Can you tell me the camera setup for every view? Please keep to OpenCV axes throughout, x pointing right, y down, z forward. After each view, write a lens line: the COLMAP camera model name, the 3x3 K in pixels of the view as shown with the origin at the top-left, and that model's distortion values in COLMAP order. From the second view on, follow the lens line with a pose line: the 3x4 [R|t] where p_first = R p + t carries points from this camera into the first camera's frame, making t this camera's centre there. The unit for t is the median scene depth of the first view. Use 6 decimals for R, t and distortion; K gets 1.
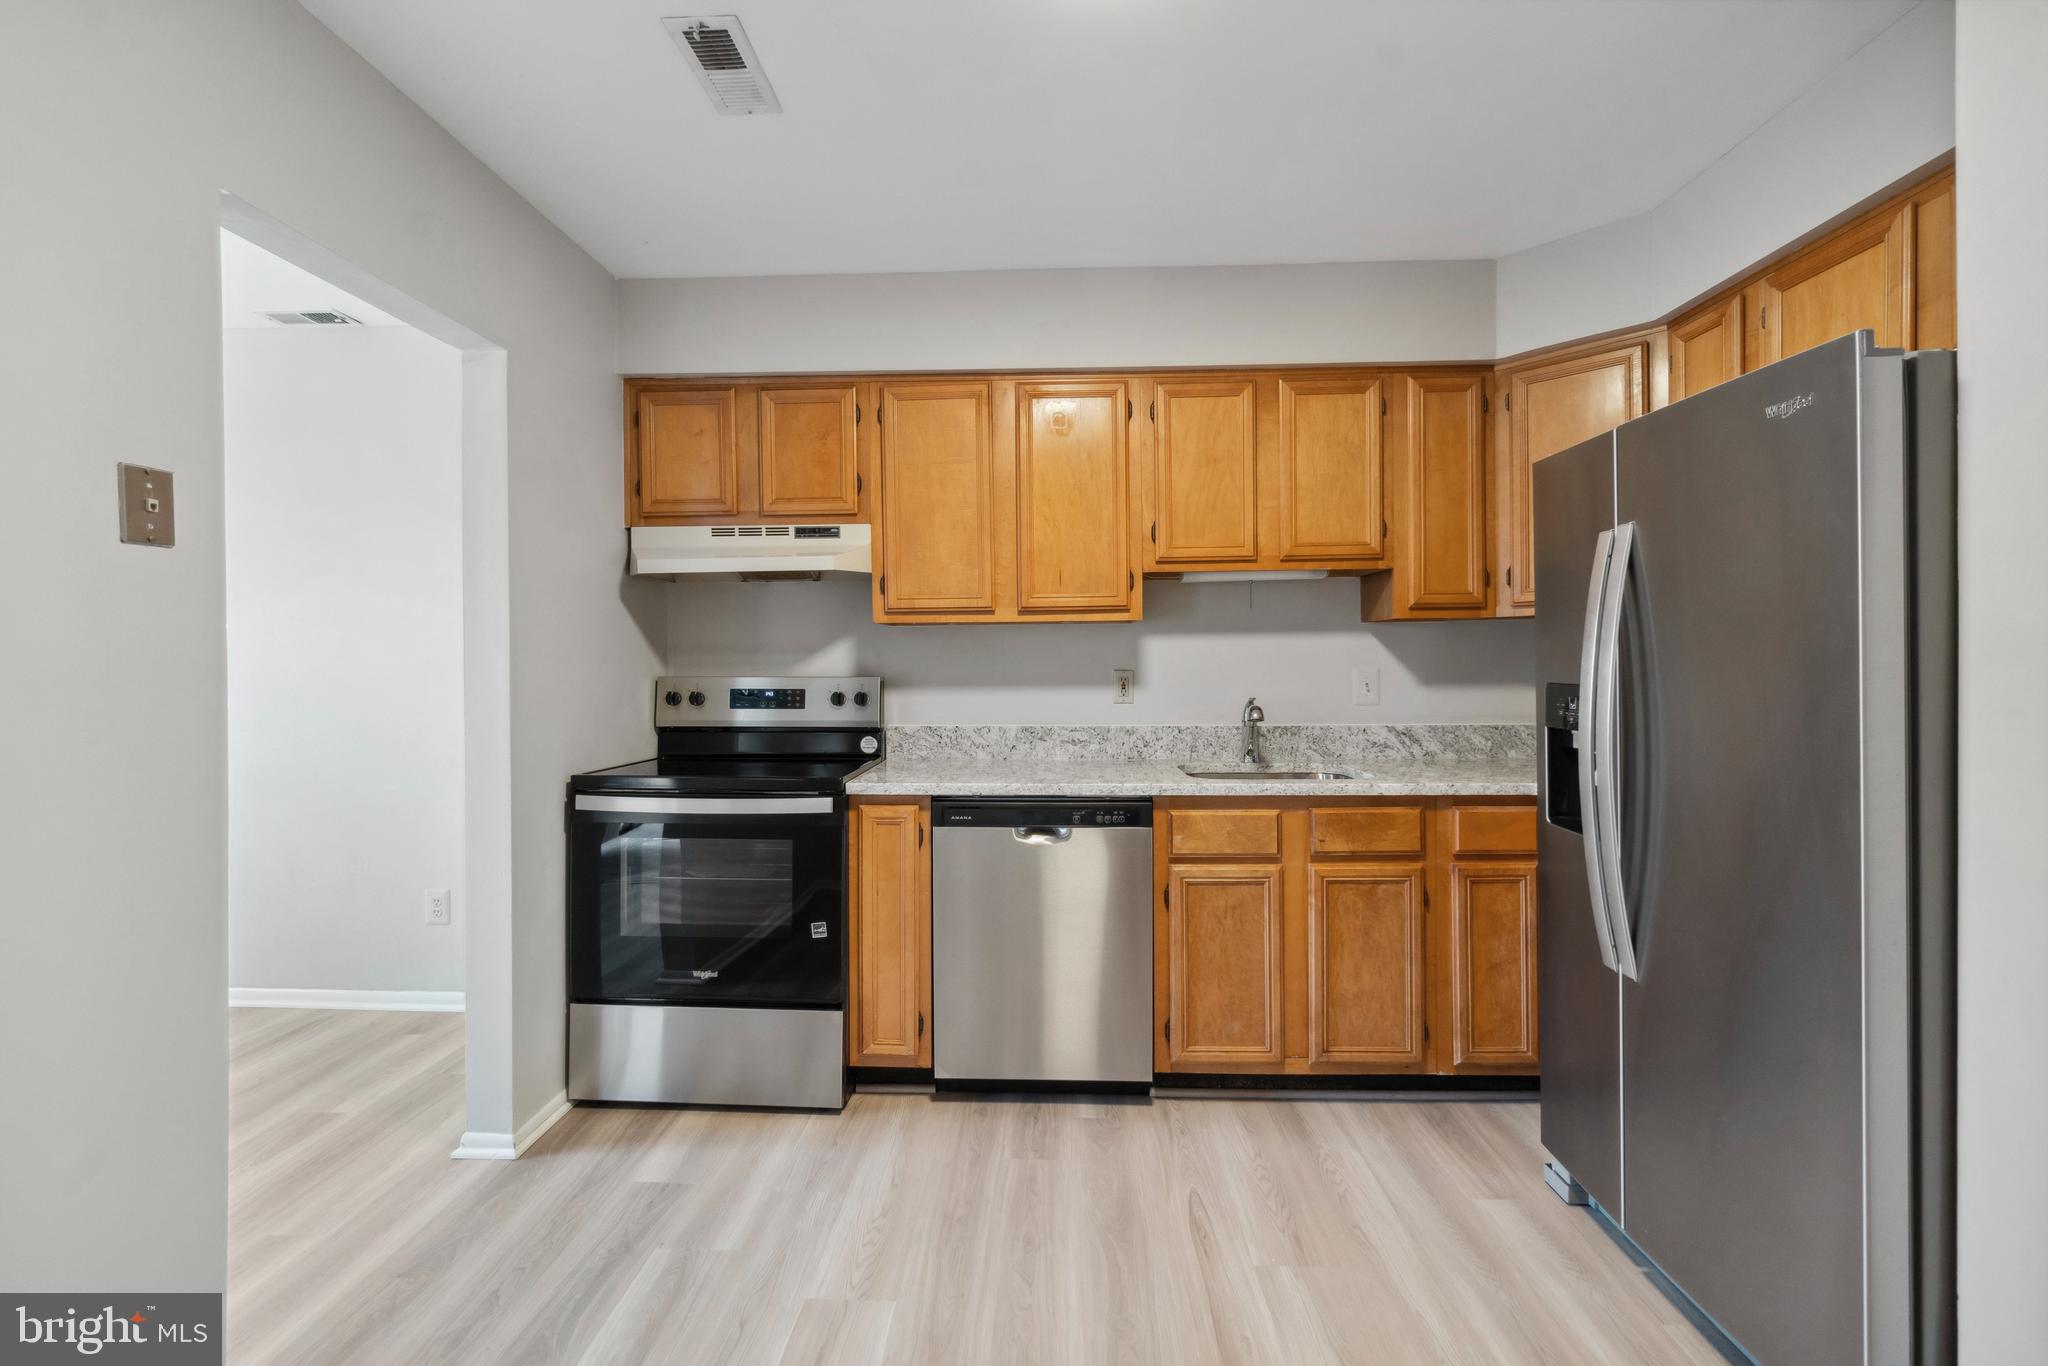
lens RADIAL K [[882.9, 0, 1014.0], [0, 882.9, 669.9], [0, 0, 1]] dist [-0.006614, 0.003436]
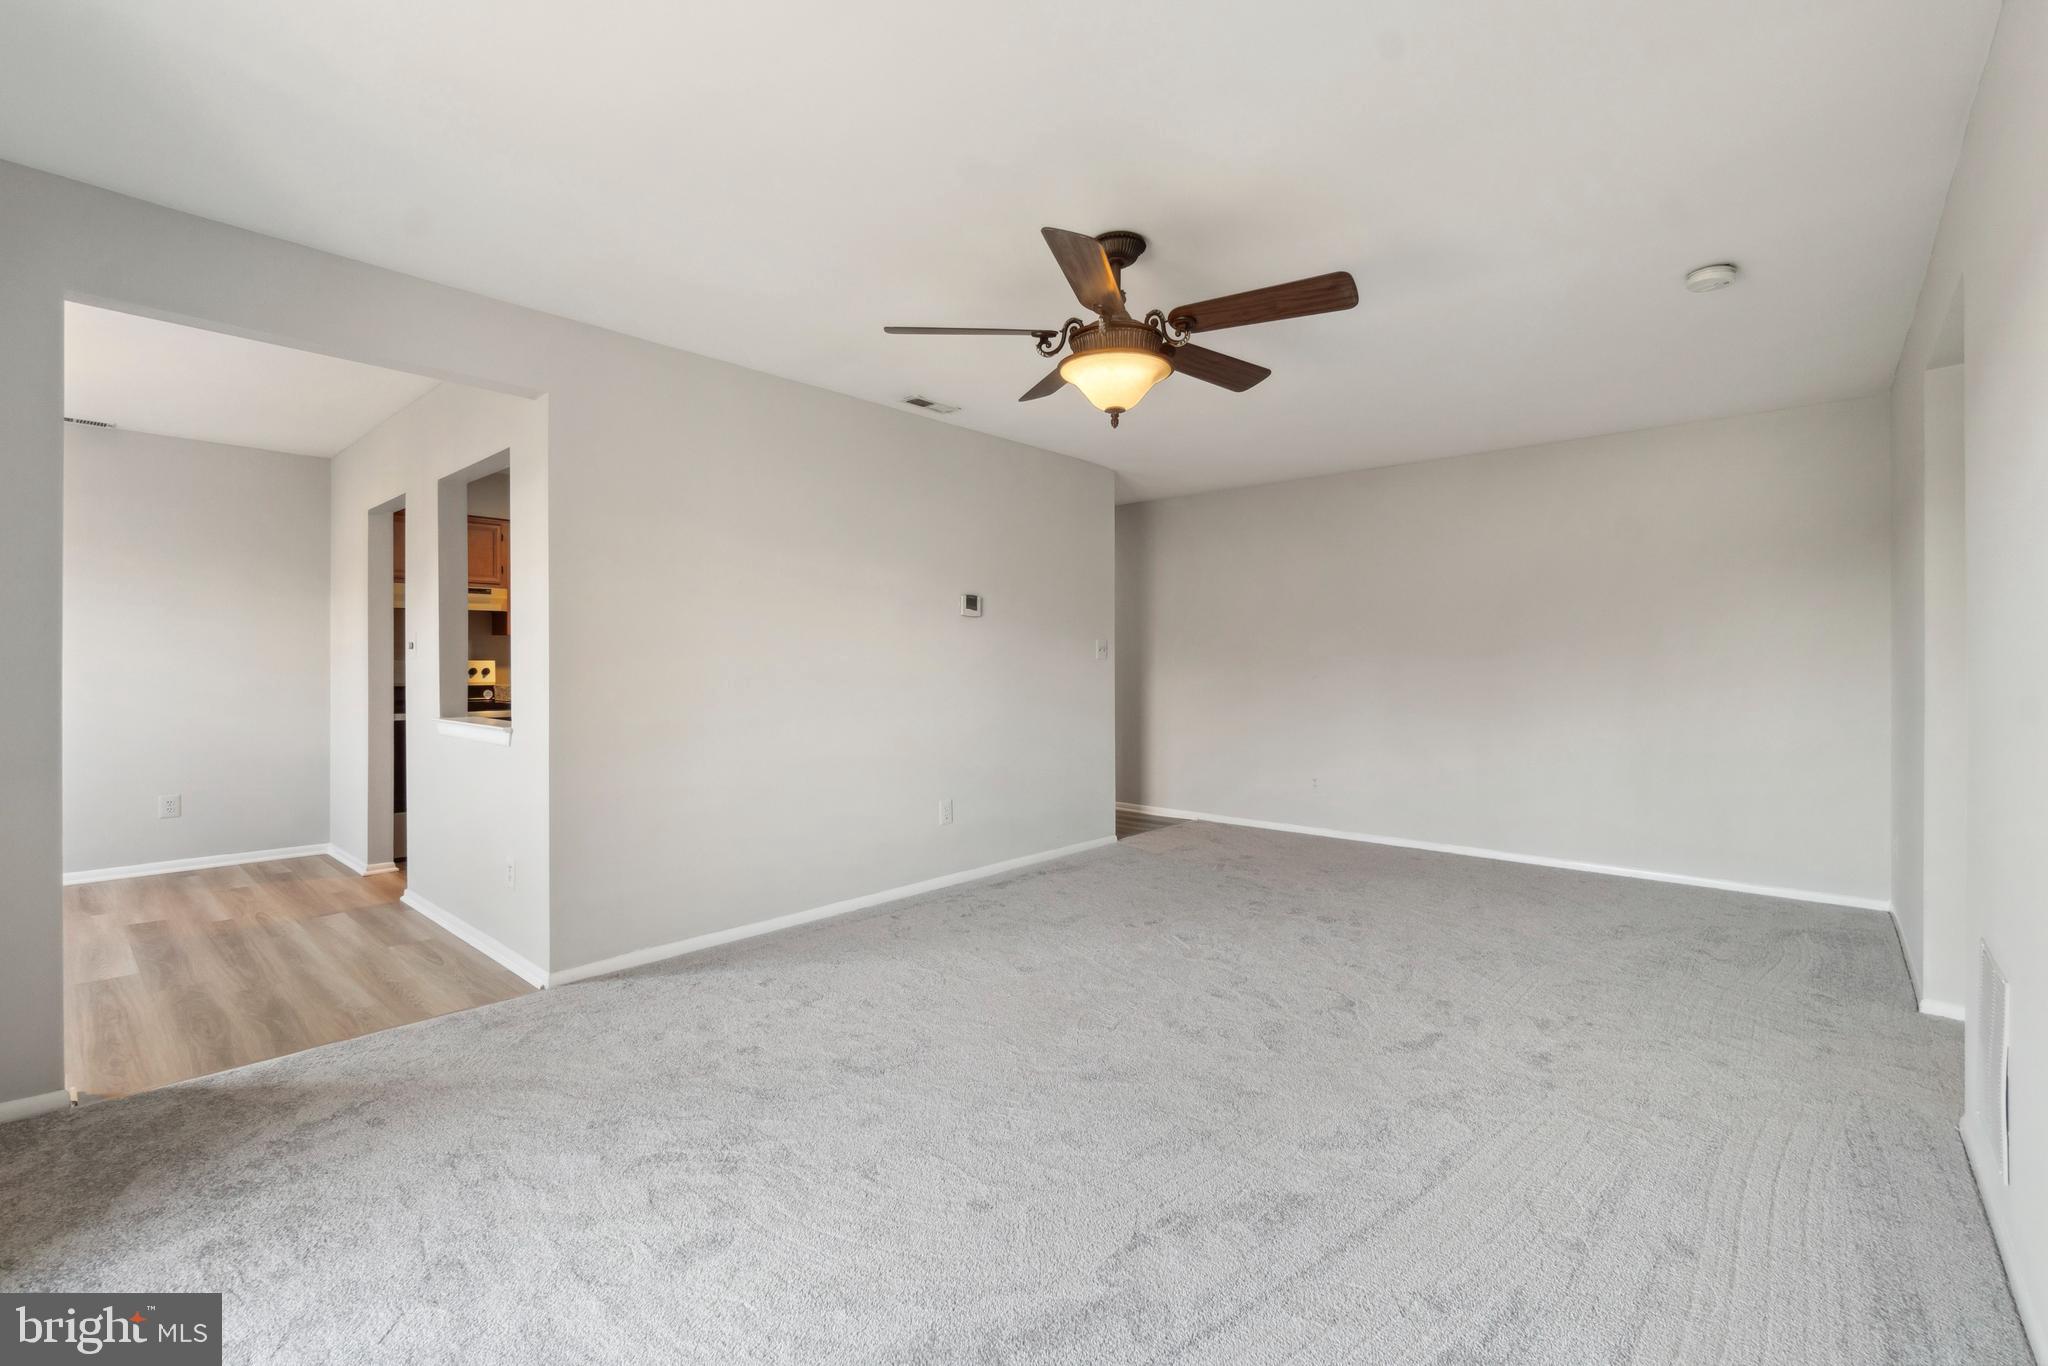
lens RADIAL K [[882.9, 0, 1027.5], [0, 882.9, 673.4], [0, 0, 1]] dist [-0.006614, 0.003436]
pose [[0.626671, 0.006490, 0.779257, -1.052143], [-0.003918, 0.999979, -0.005177, 0.045616], [-0.779274, 0.000191, 0.626683, -1.337720]]
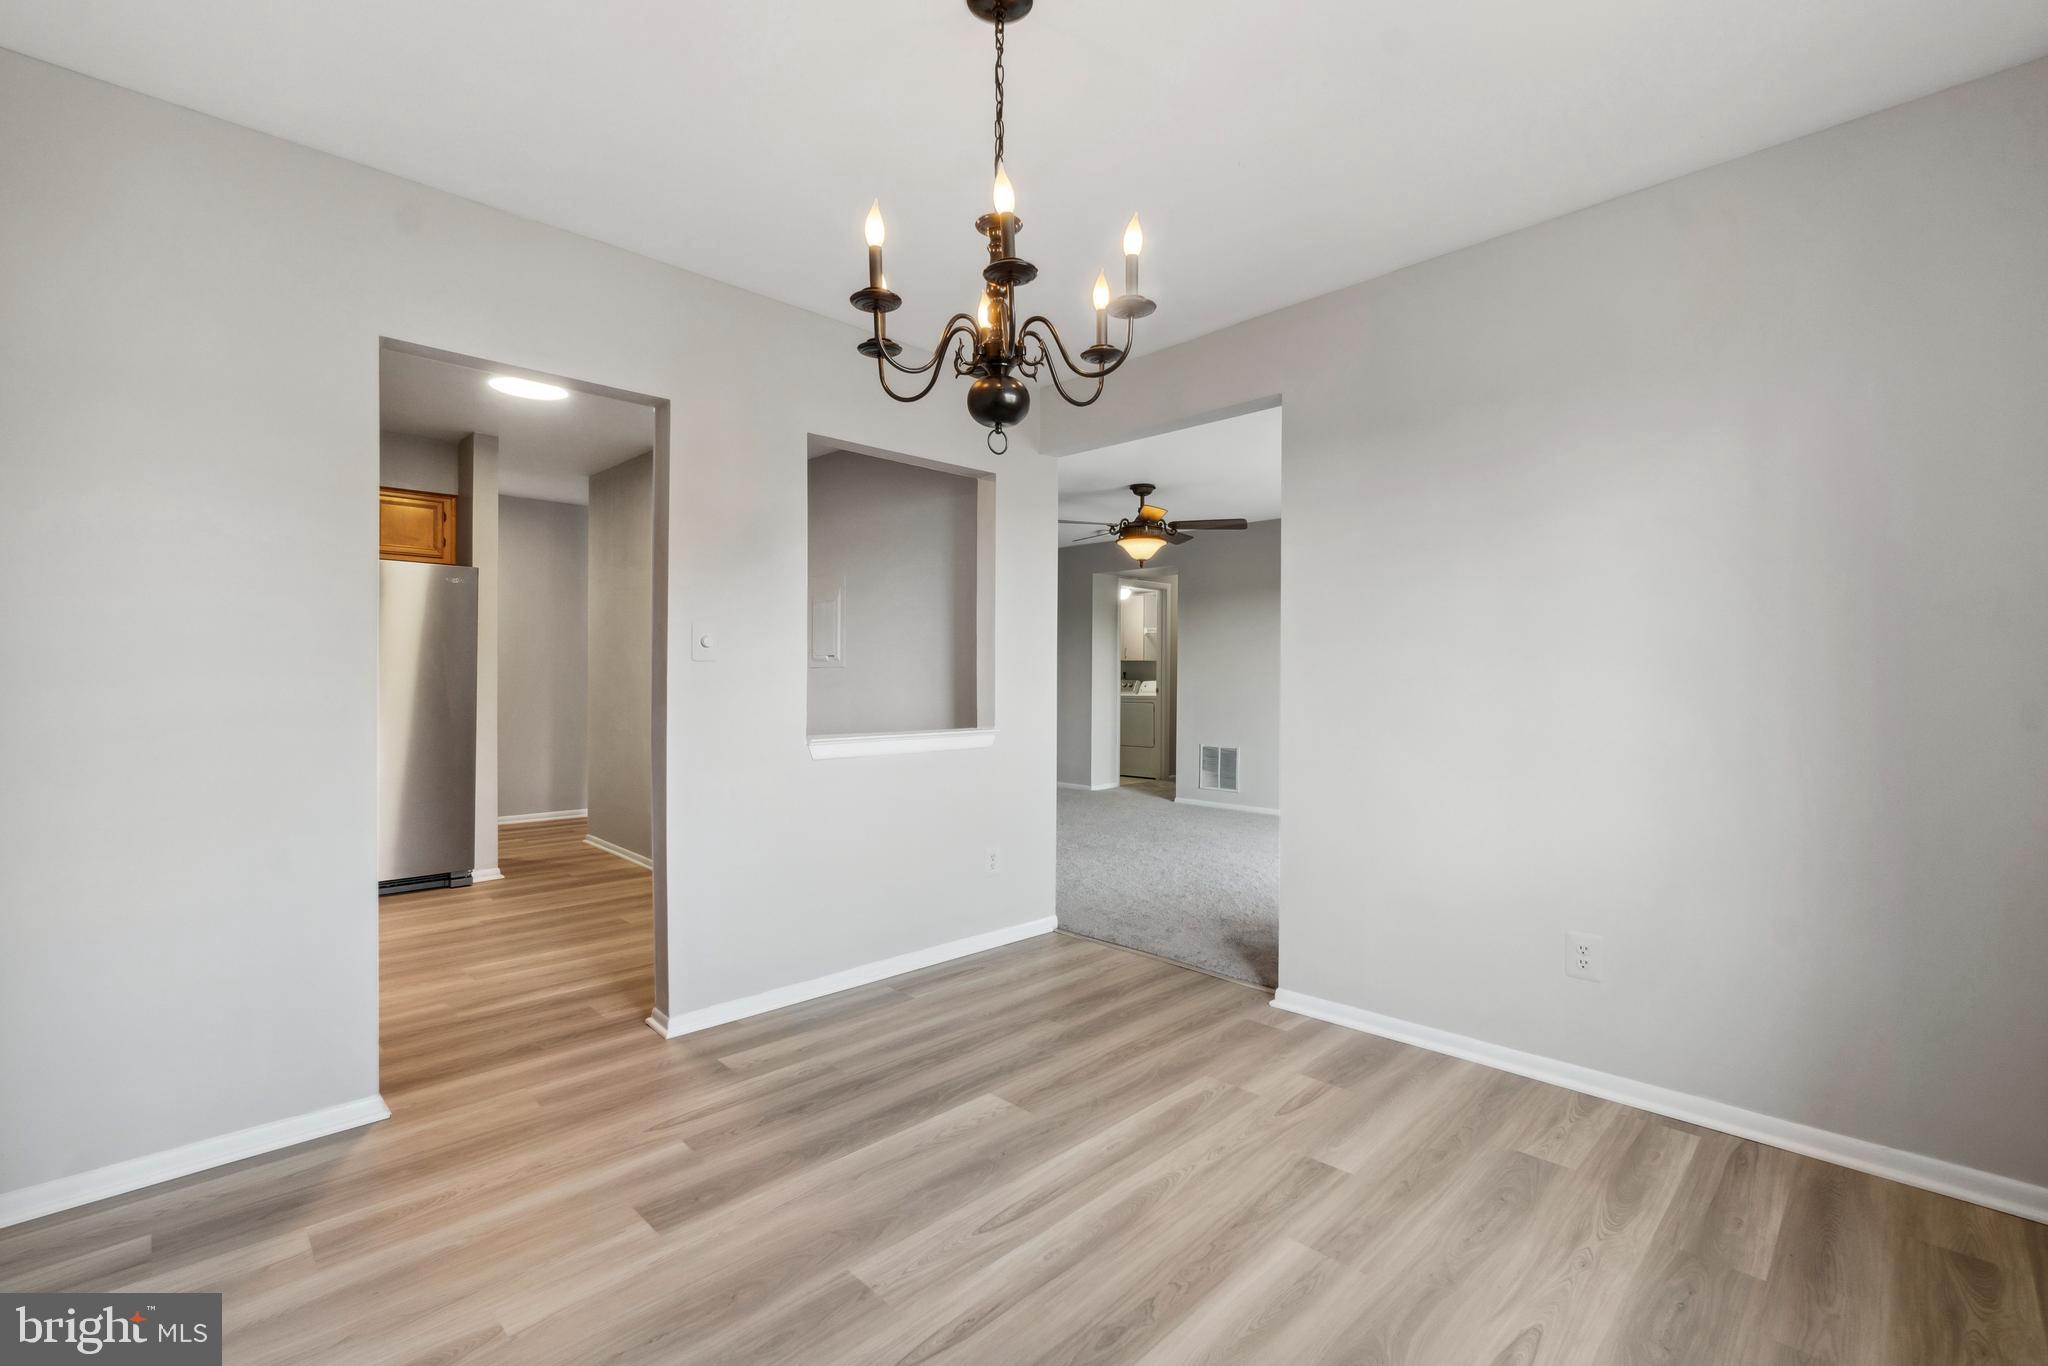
lens RADIAL K [[882.9, 0, 1011.6], [0, 882.9, 679.7], [0, 0, 1]] dist [-0.006614, 0.003436]
pose [[-0.727955, -0.008601, 0.685571, -1.501484], [-0.001530, 0.999939, 0.010920, 0.022733], [-0.685623, 0.006901, -0.727924, 0.993363]]
